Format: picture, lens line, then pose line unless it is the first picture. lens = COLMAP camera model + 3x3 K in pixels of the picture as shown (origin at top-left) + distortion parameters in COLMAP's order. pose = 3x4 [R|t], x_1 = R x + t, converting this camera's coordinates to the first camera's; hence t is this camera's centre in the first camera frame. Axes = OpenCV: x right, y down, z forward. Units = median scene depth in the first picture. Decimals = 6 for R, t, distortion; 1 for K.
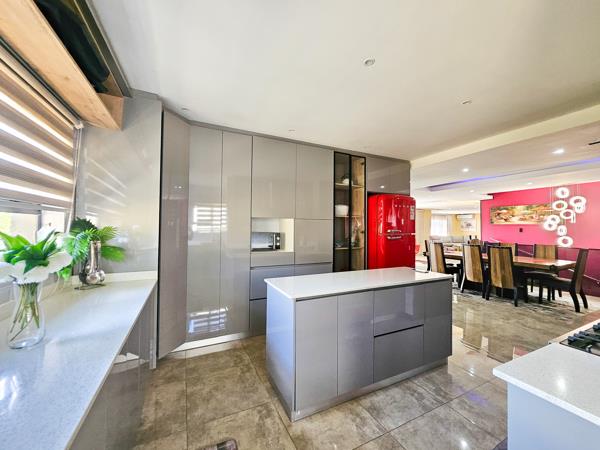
lens RADIAL K [[242.6, 0, 300.2], [0, 242.6, 225.1], [0, 0, 1]] dist [0.002618, 0.001482]
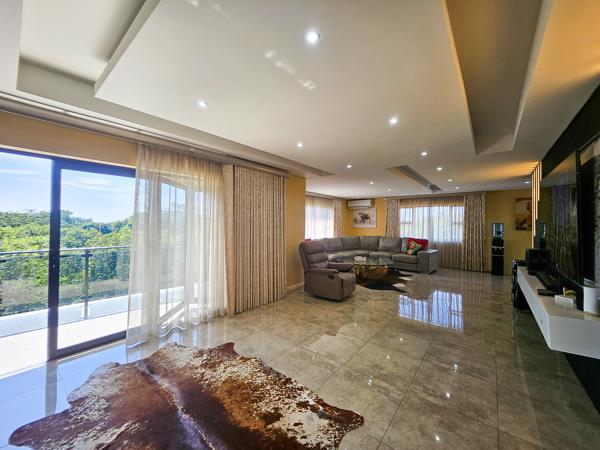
lens RADIAL K [[242.6, 0, 301.2], [0, 242.6, 224.3], [0, 0, 1]] dist [0.002618, 0.001482]
pose [[0.905940, -0.006030, 0.423364, 0.819783], [0.000106, 0.999902, 0.014016, 0.018634], [-0.423407, -0.012653, 0.905851, 1.437648]]
